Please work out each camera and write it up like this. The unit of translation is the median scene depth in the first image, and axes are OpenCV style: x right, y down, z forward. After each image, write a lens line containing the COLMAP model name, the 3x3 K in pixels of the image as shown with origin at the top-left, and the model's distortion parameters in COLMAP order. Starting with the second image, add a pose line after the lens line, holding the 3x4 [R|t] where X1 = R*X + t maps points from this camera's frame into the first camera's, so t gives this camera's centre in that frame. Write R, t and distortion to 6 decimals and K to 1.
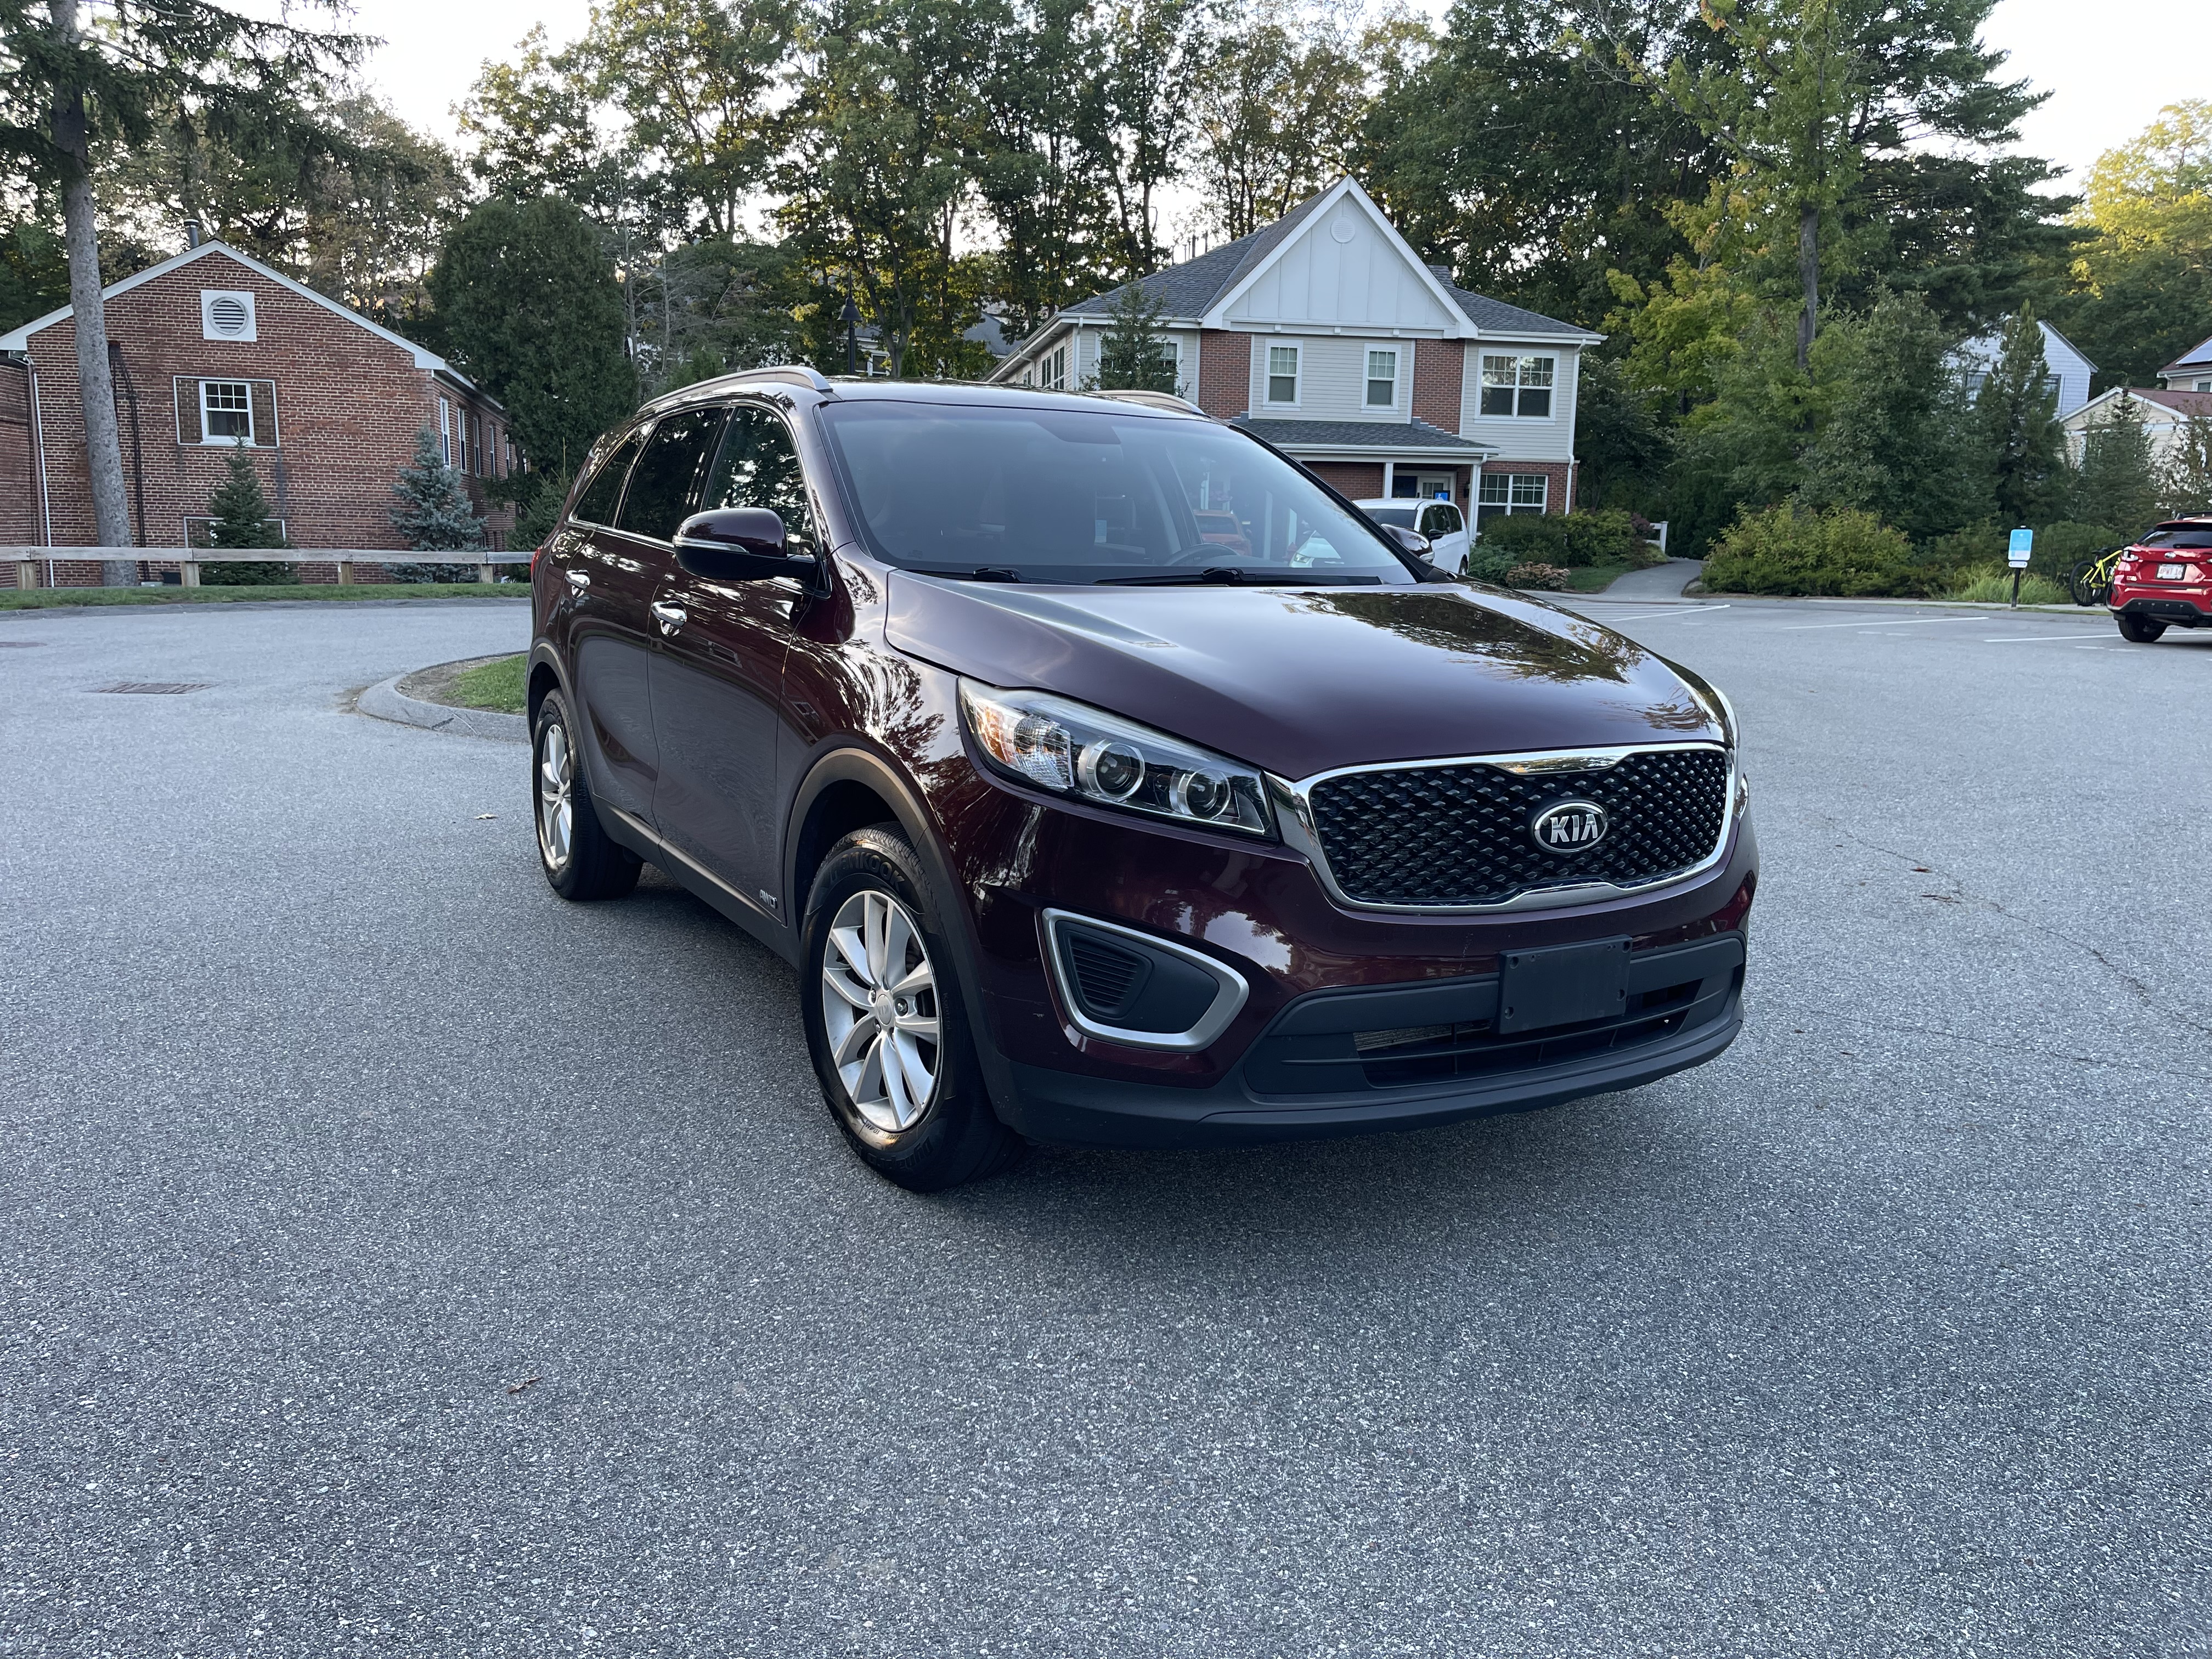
lens RADIAL K [[1661.3, 0, 1107.1], [0, 1661.3, 826.5], [0, 0, 1]] dist [0.058653, -0.073308]
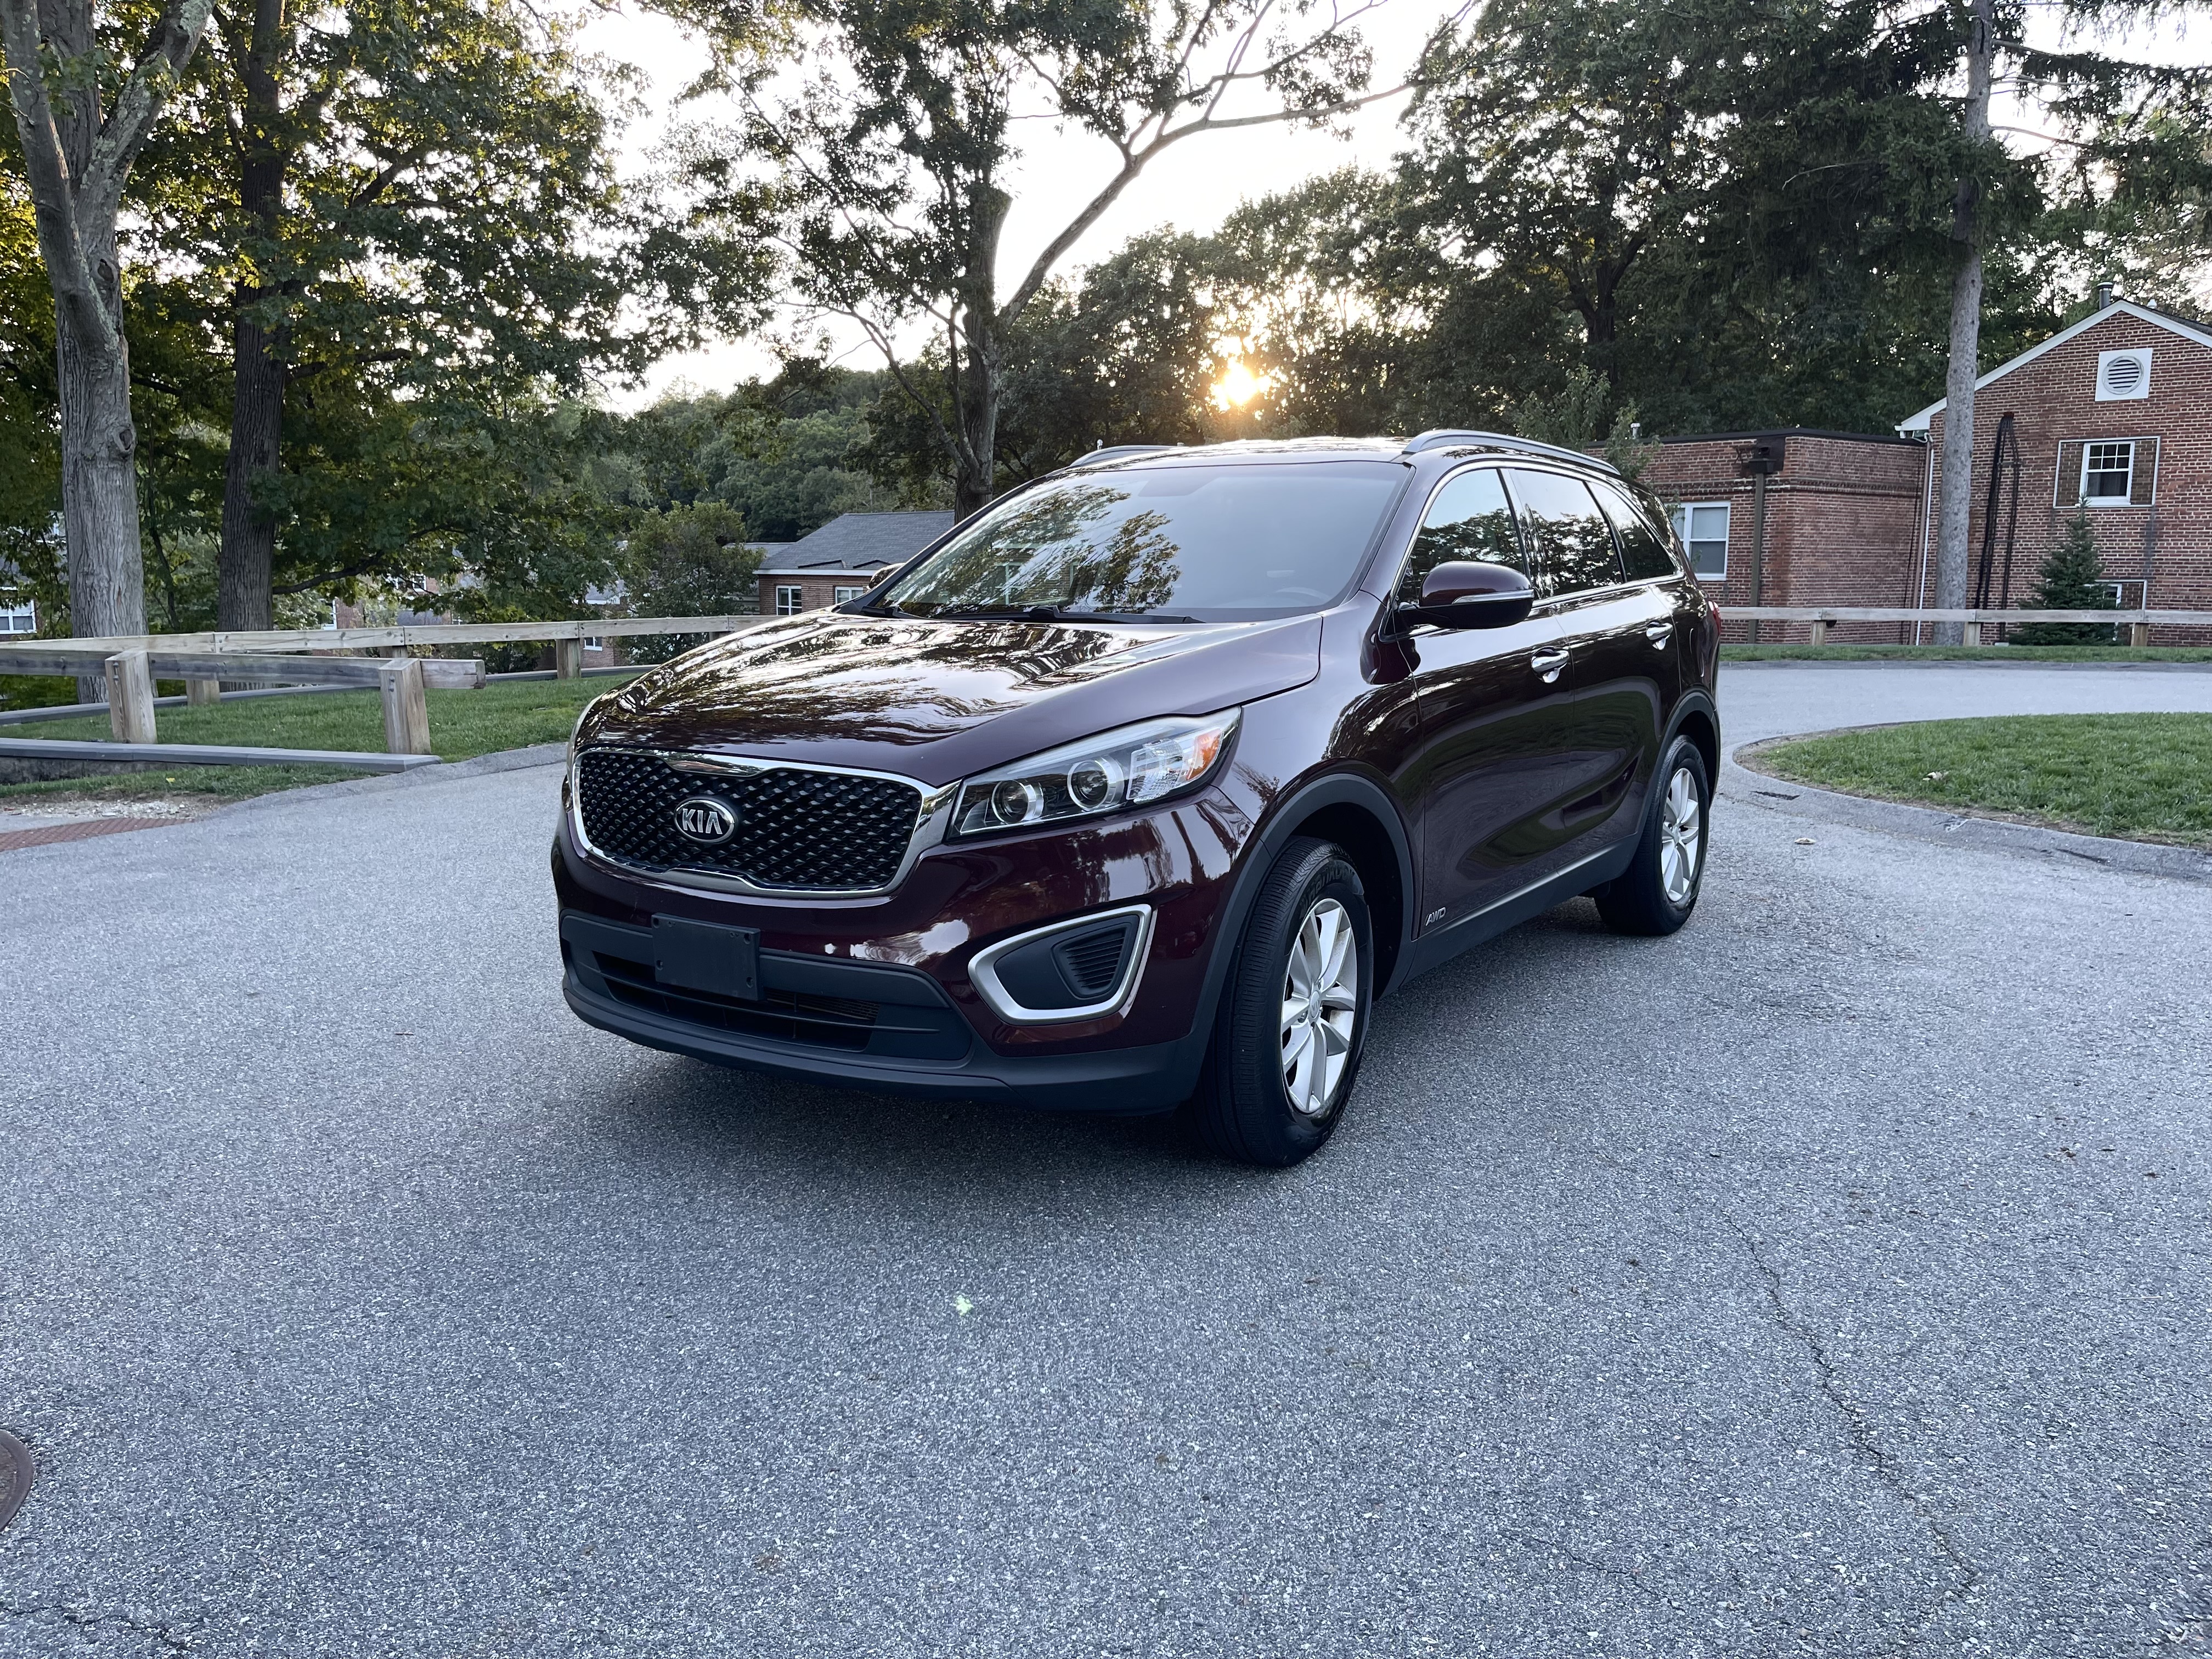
lens RADIAL K [[1661.3, 0, 1107.1], [0, 1661.3, 826.5], [0, 0, 1]] dist [0.058653, -0.073308]
pose [[0.442818, 0.117113, -0.888930, 0.095379], [-0.150489, 0.987076, 0.055077, -0.006796], [0.883892, 0.109385, 0.454719, 0.047671]]
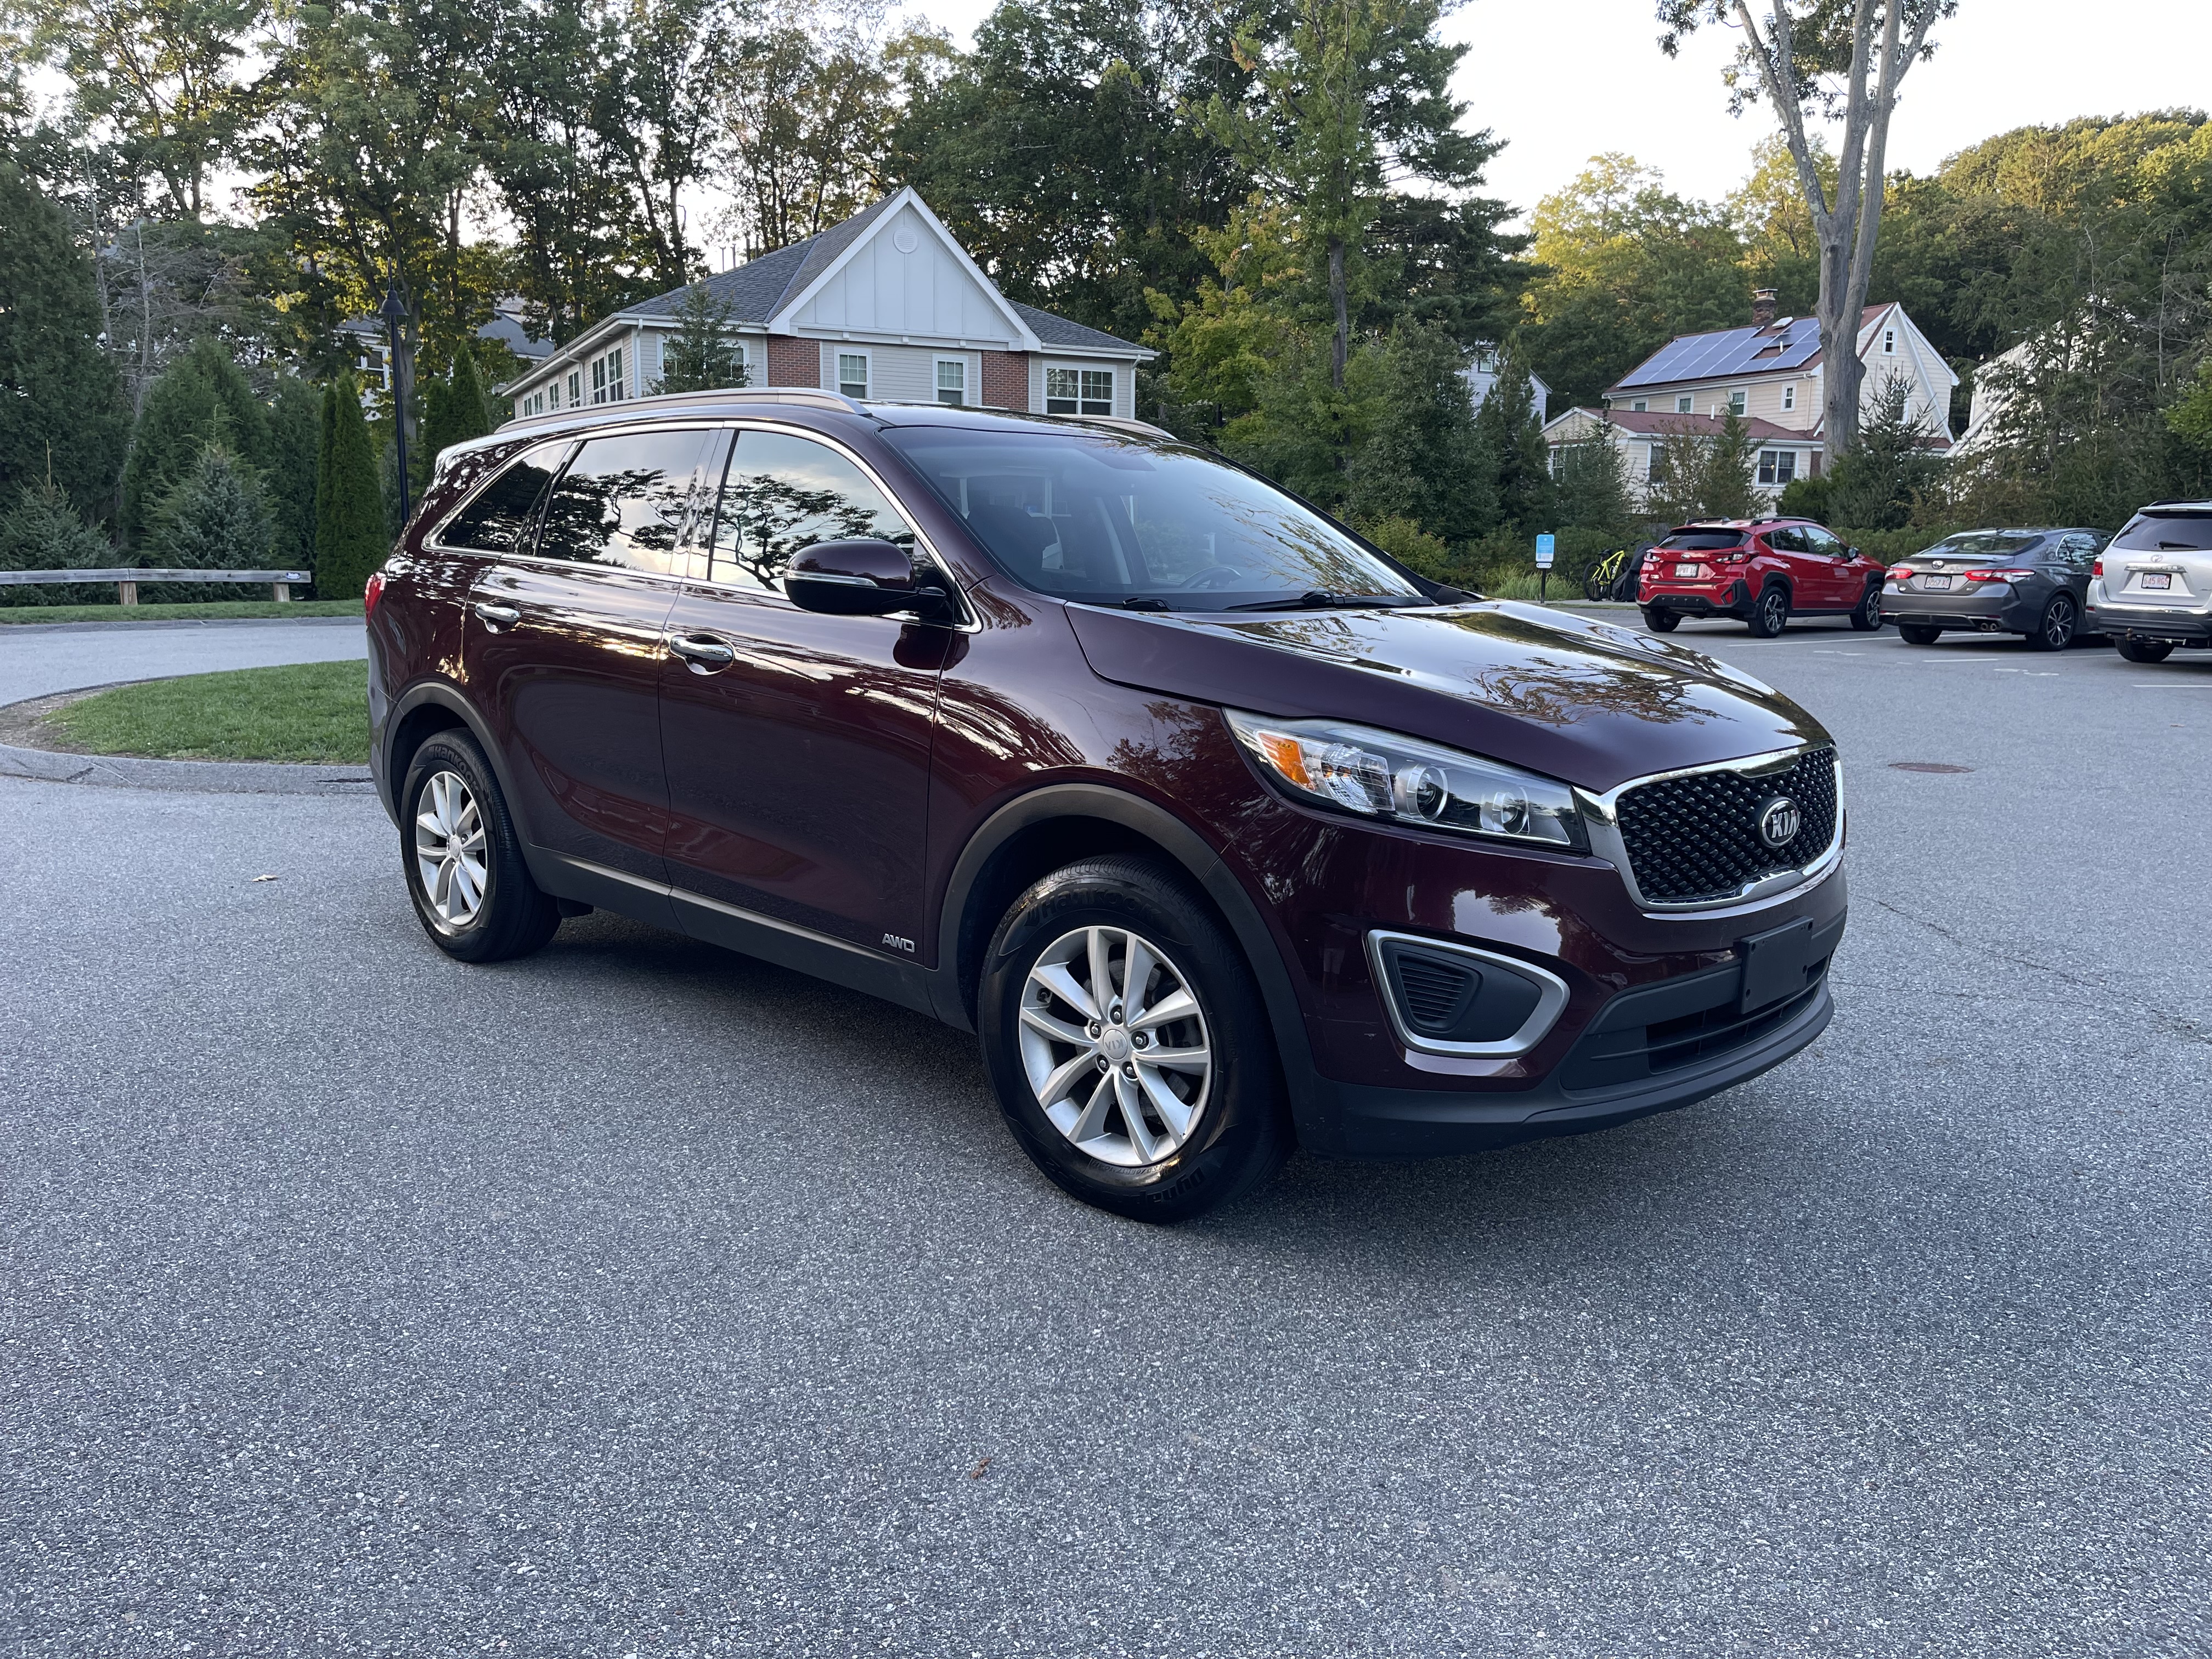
lens RADIAL K [[1661.3, 0, 1107.1], [0, 1661.3, 826.5], [0, 0, 1]] dist [0.058653, -0.073308]
pose [[0.959108, -0.057331, 0.277174, -0.030615], [0.058281, 0.998289, 0.004817, -0.001893], [-0.276976, 0.011534, 0.960808, 0.003548]]
